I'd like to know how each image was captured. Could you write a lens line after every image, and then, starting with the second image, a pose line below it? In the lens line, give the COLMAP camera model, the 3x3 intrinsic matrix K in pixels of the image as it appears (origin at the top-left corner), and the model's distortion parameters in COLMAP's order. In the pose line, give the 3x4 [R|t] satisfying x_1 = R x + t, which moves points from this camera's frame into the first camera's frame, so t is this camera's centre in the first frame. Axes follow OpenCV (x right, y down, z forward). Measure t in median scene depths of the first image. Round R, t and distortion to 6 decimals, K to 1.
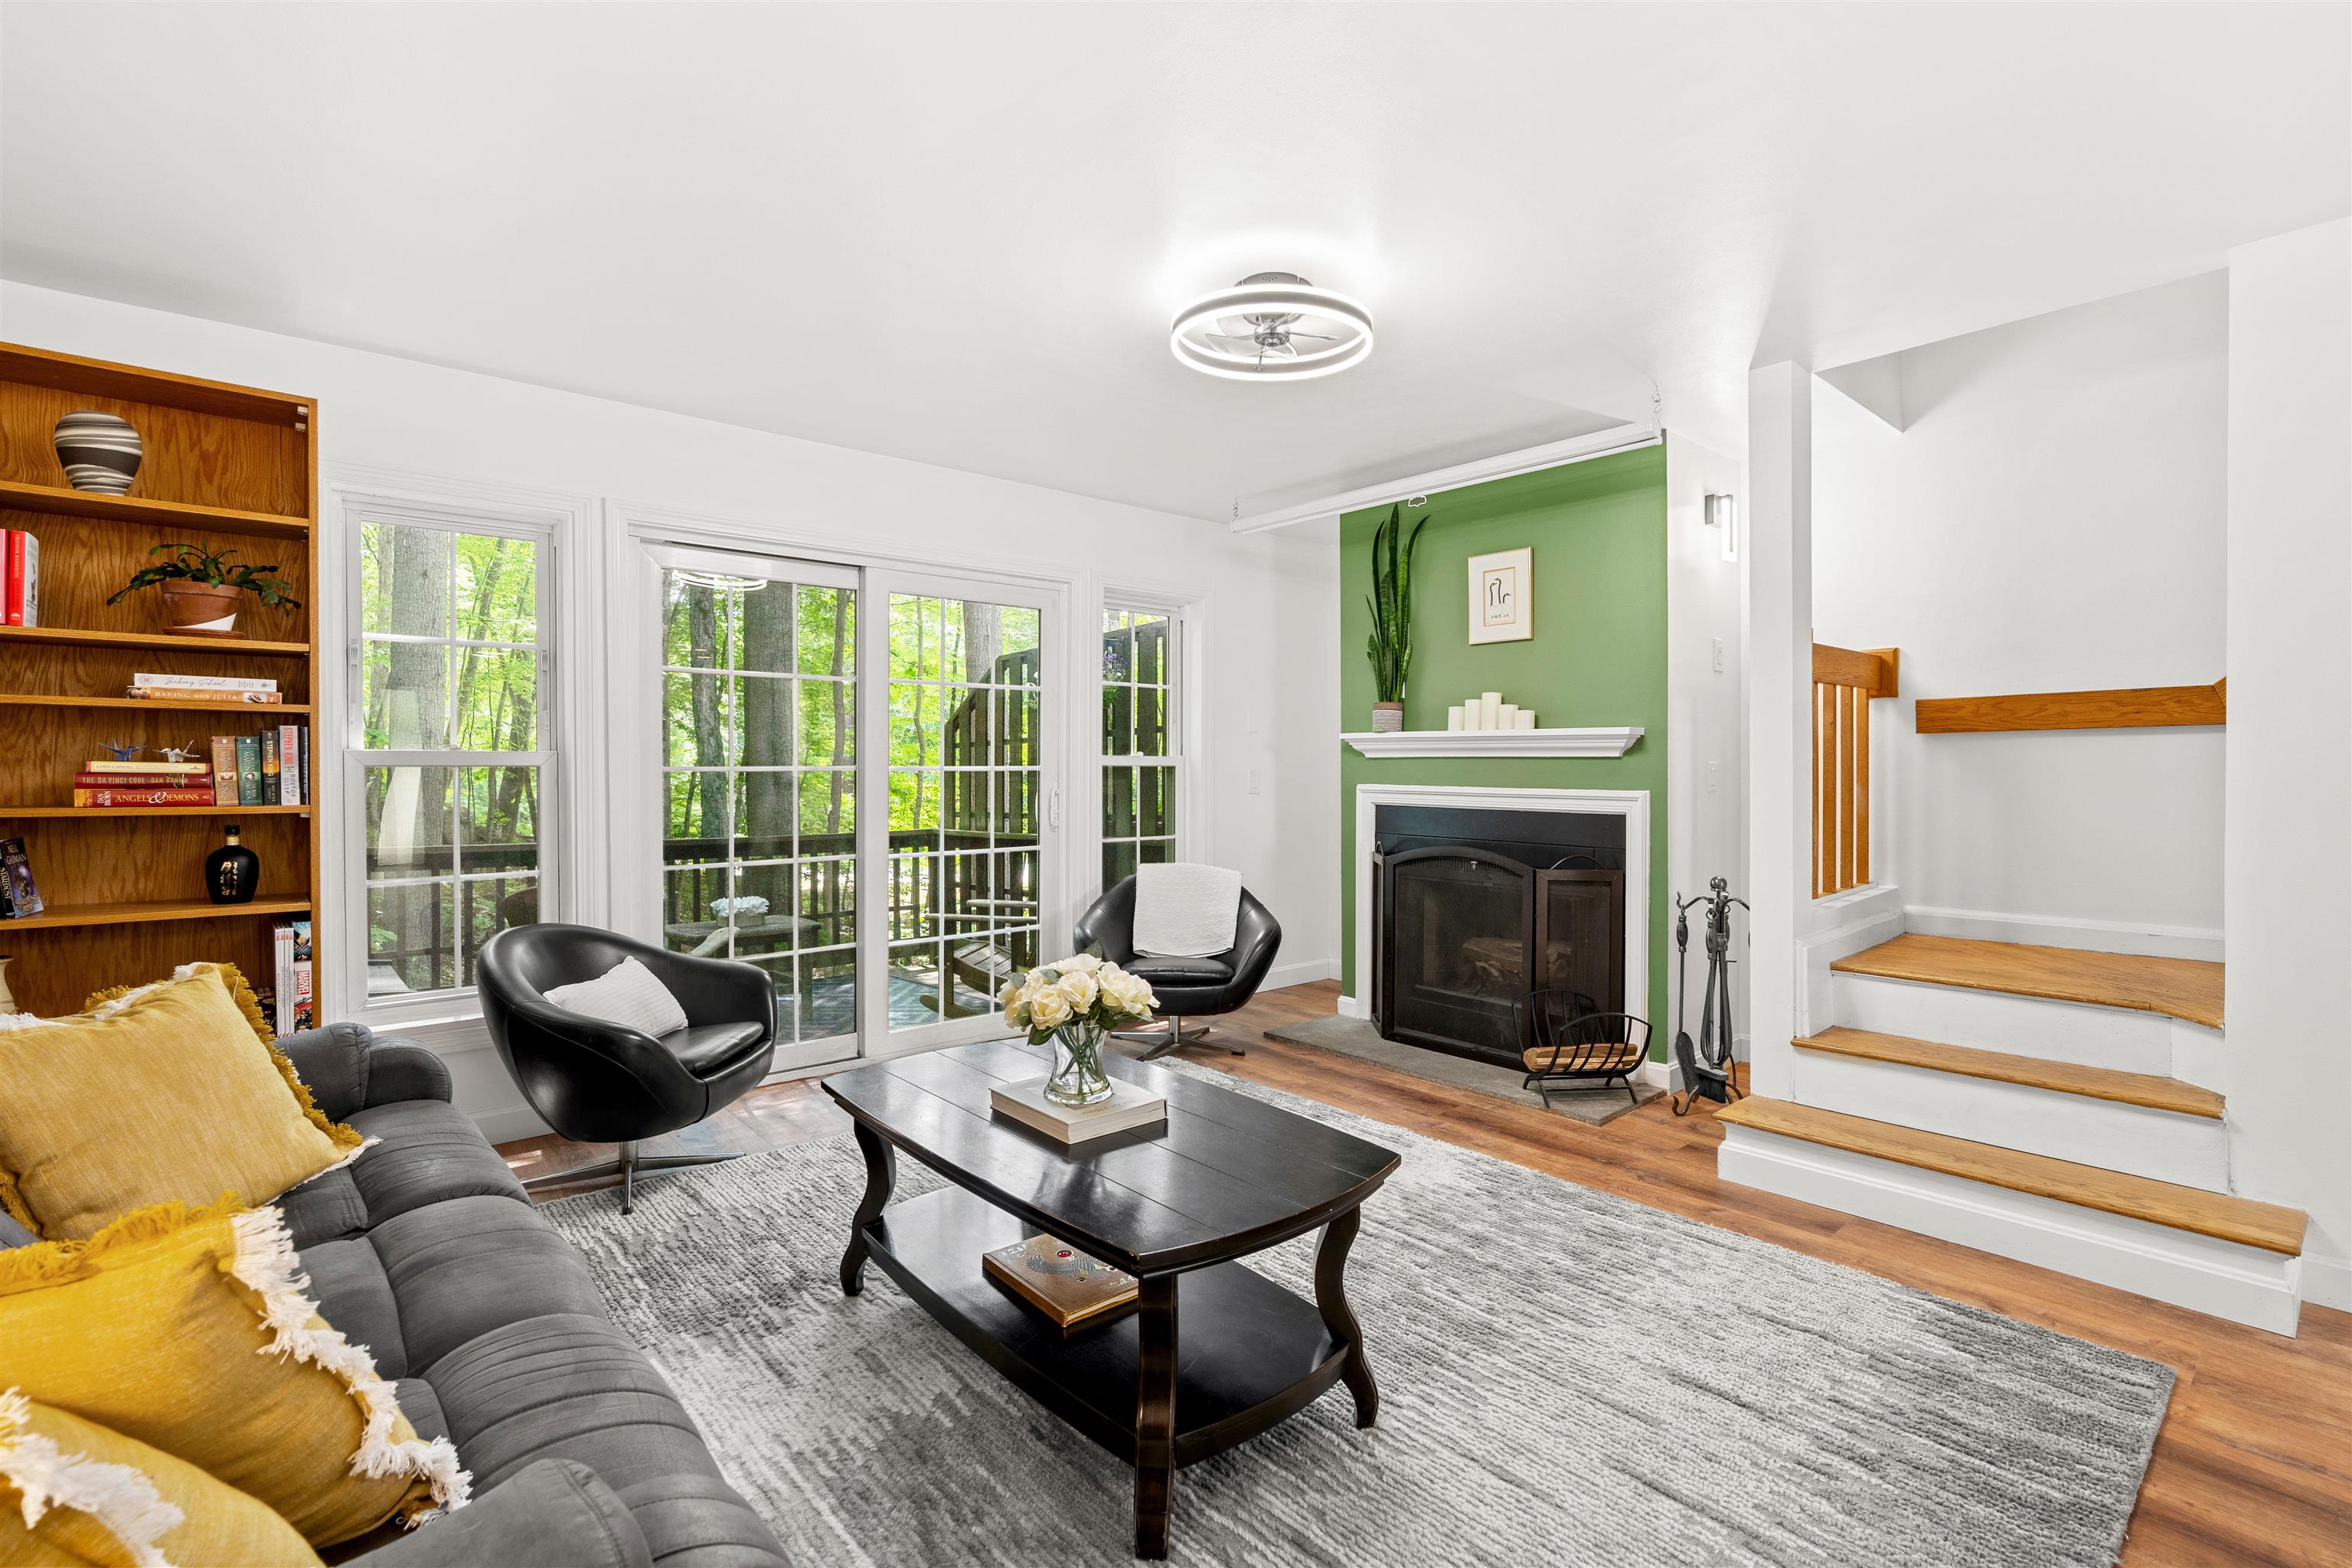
lens RADIAL K [[1070.8, 0, 1174.2], [0, 1070.8, 773.6], [0, 0, 1]] dist [-0.008774, 0.002901]
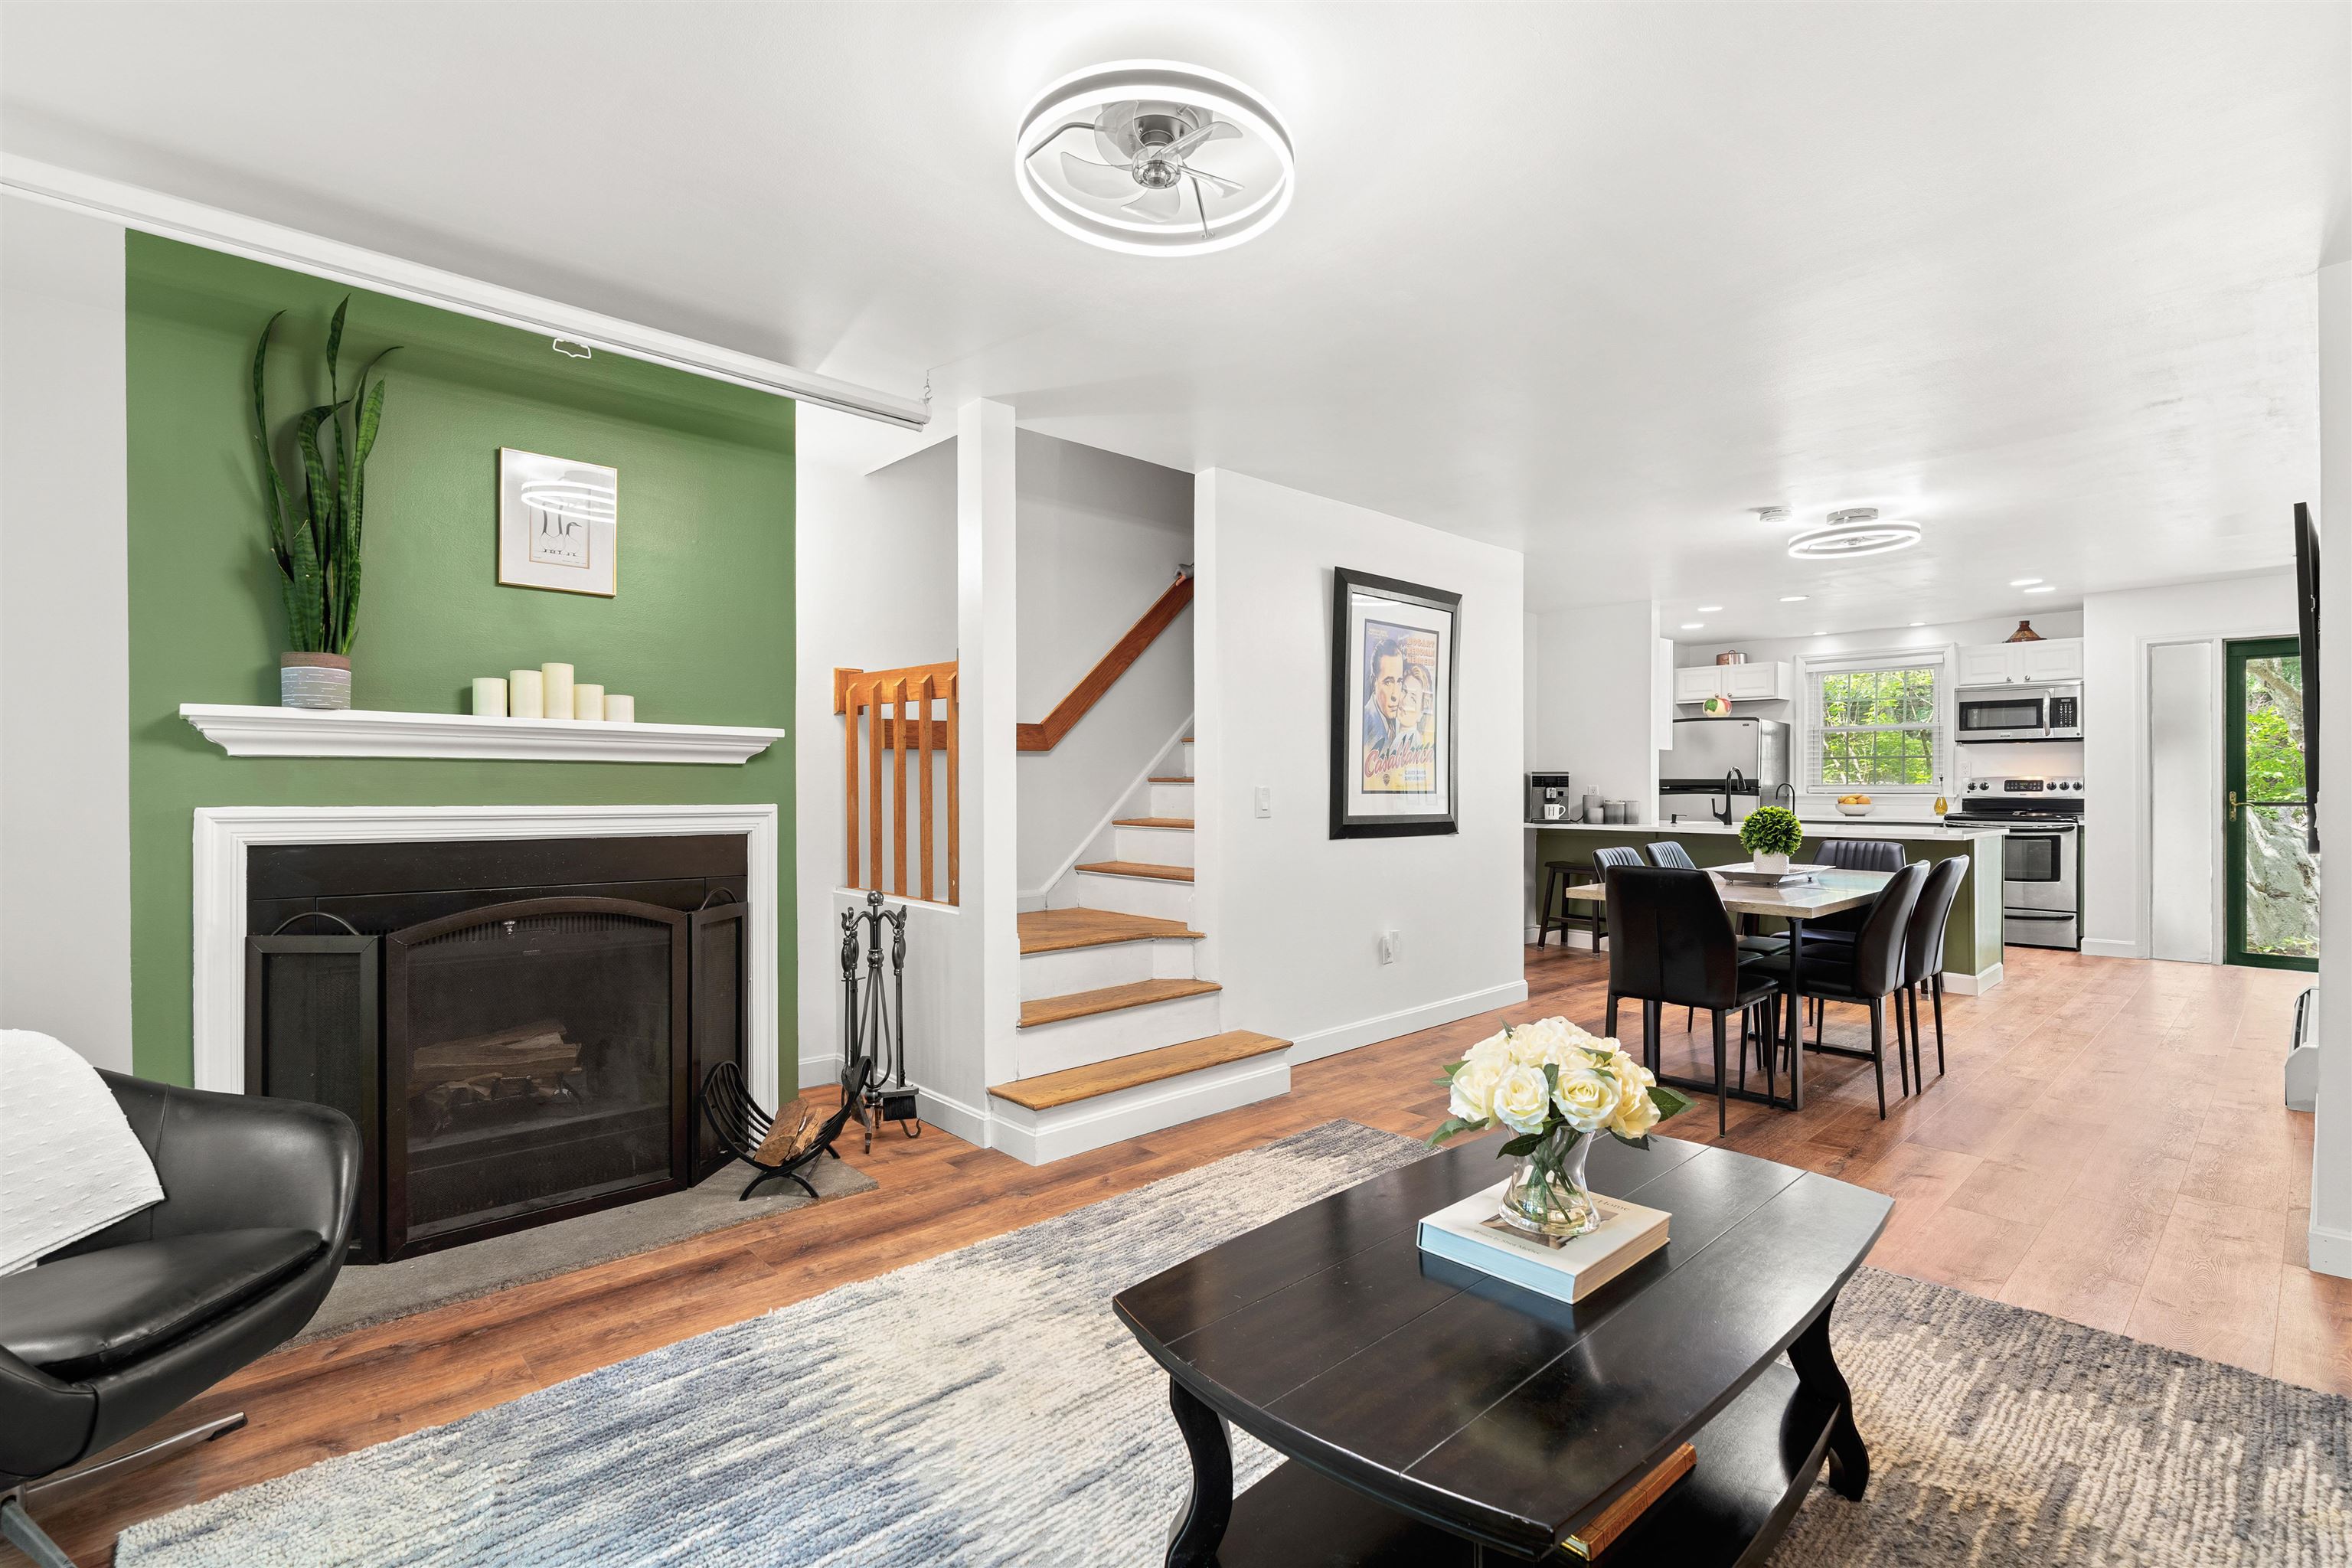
lens RADIAL K [[1070.8, 0, 1190.7], [0, 1070.8, 795.1], [0, 0, 1]] dist [-0.008774, 0.002901]
pose [[-0.040788, -0.005206, 0.999154, -0.525147], [0.008748, 0.999946, 0.005567, 0.008186], [-0.999130, 0.008968, -0.040740, 0.849802]]
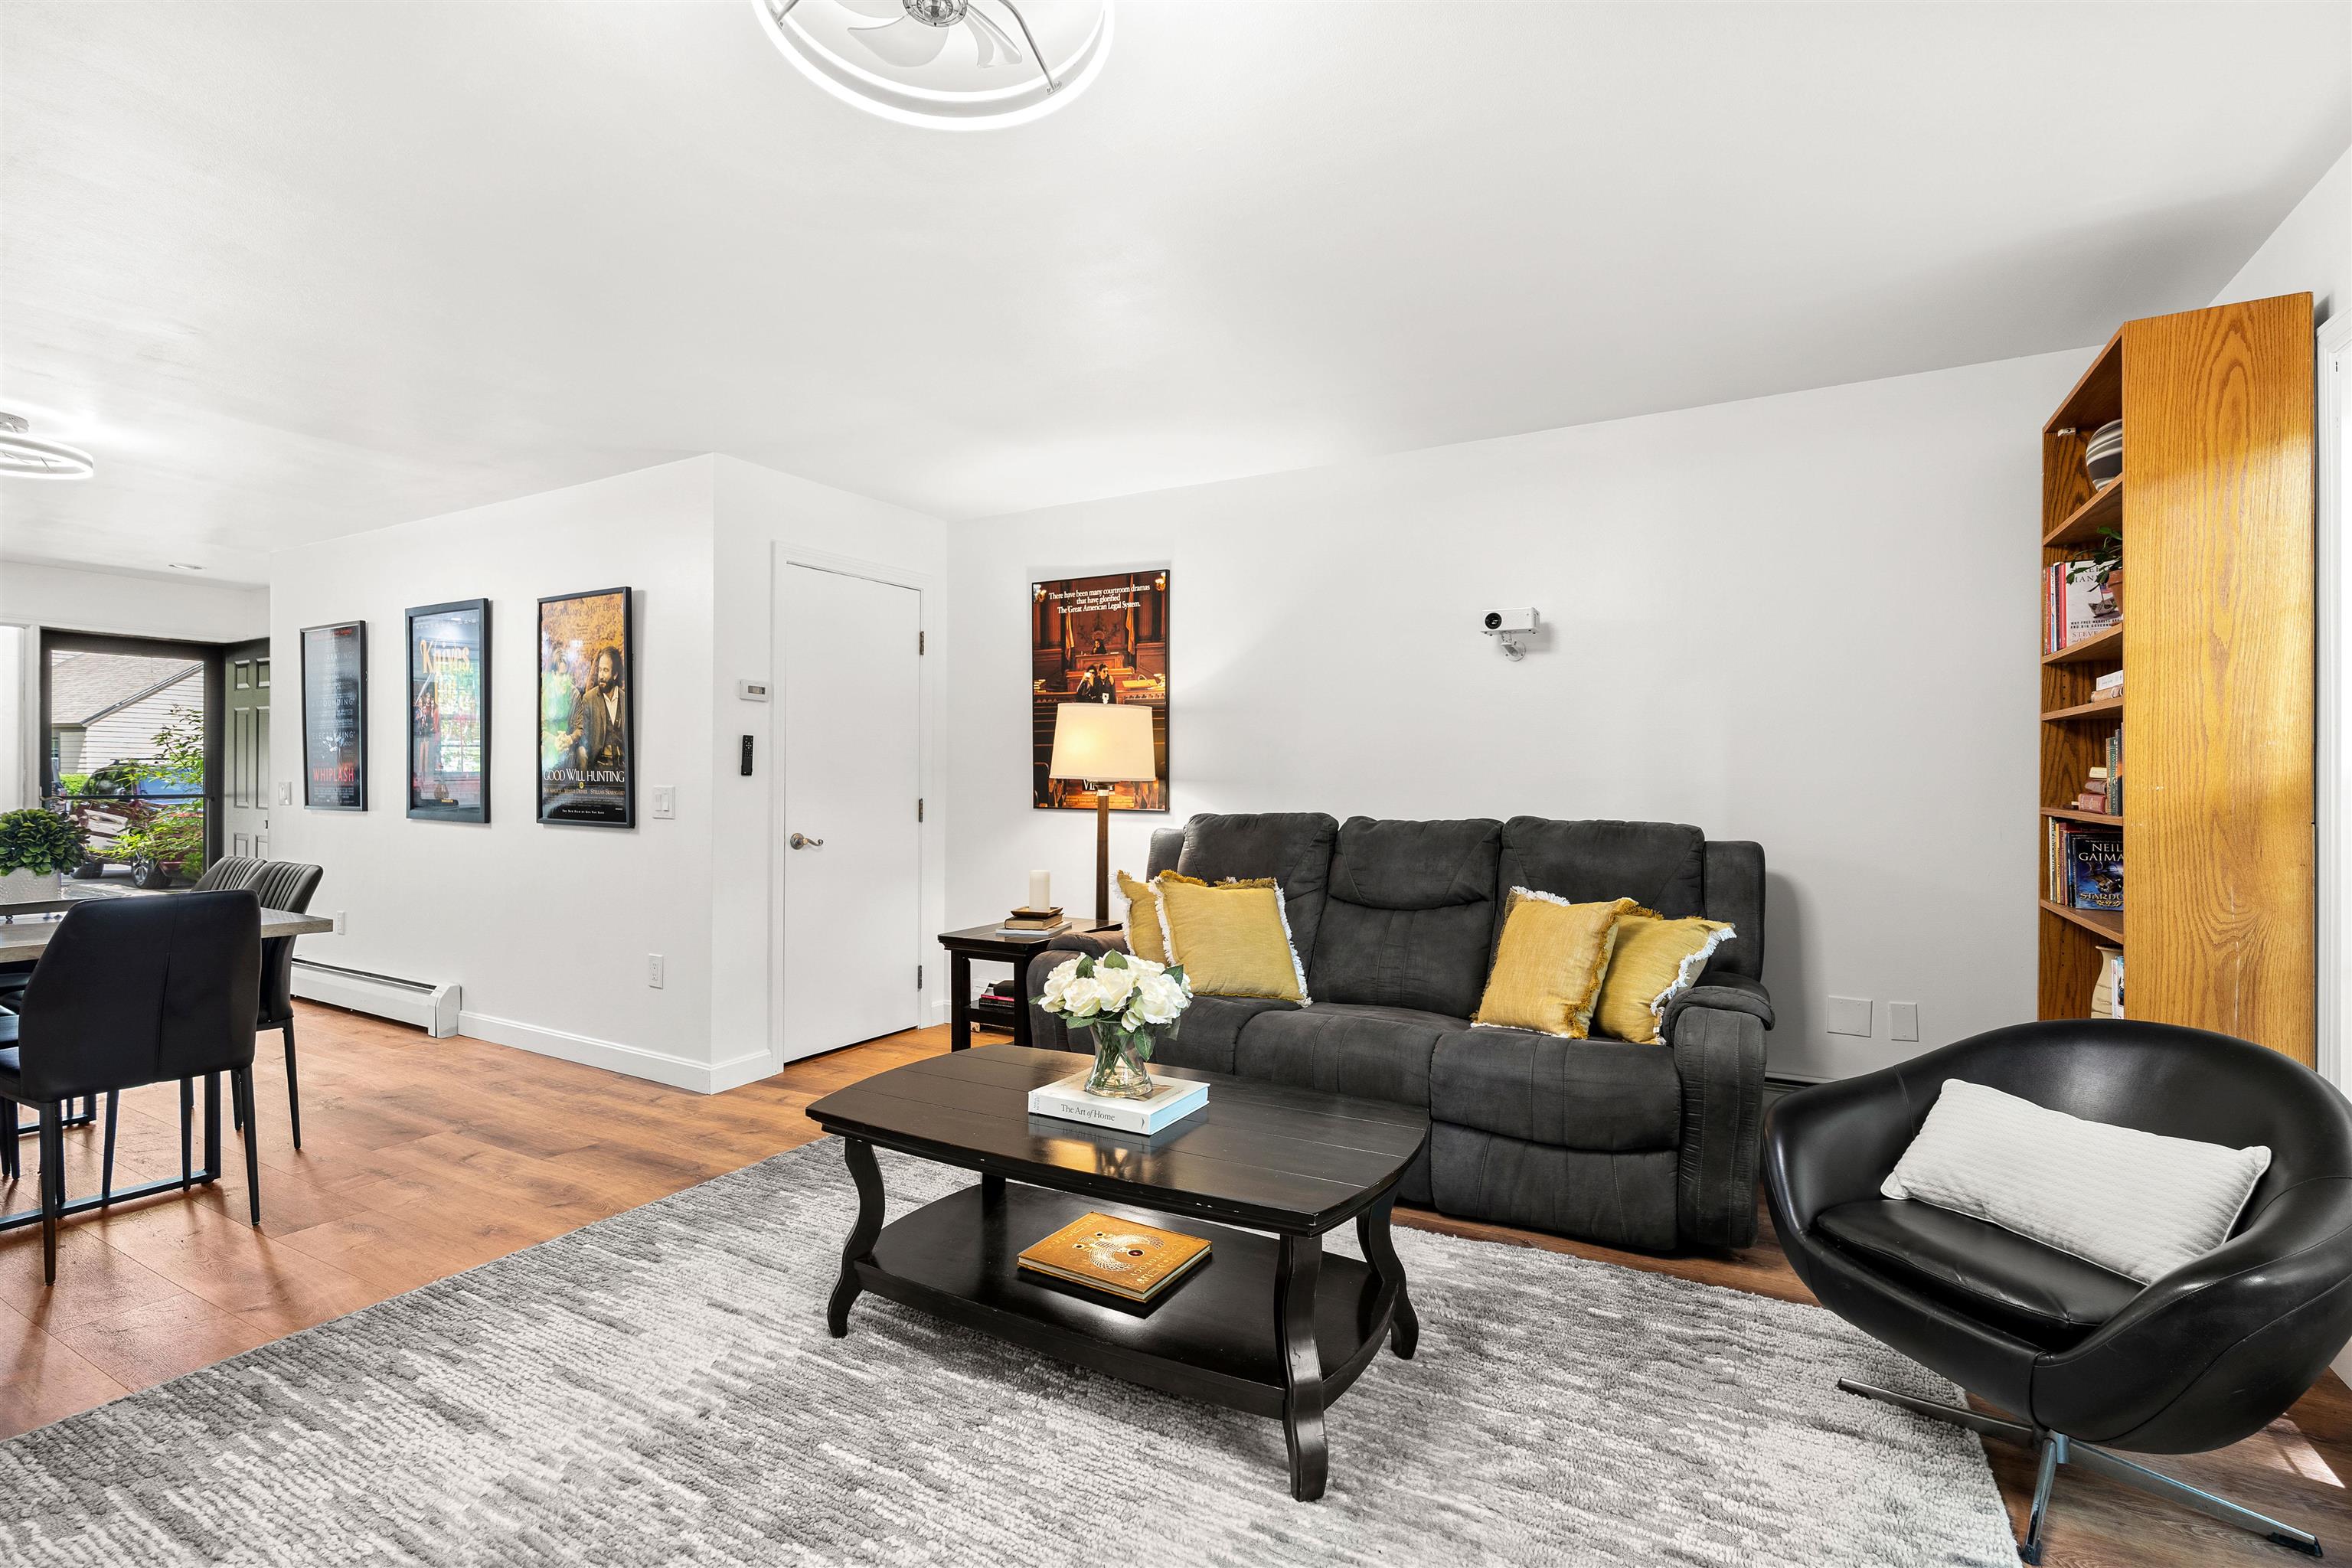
lens RADIAL K [[1070.8, 0, 1183.0], [0, 1070.8, 784.5], [0, 0, 1]] dist [-0.008774, 0.002901]
pose [[-0.943339, -0.000685, -0.331830, 0.126926], [-0.003350, 0.999967, 0.007459, 0.002409], [0.331814, 0.008148, -0.943310, 1.331165]]
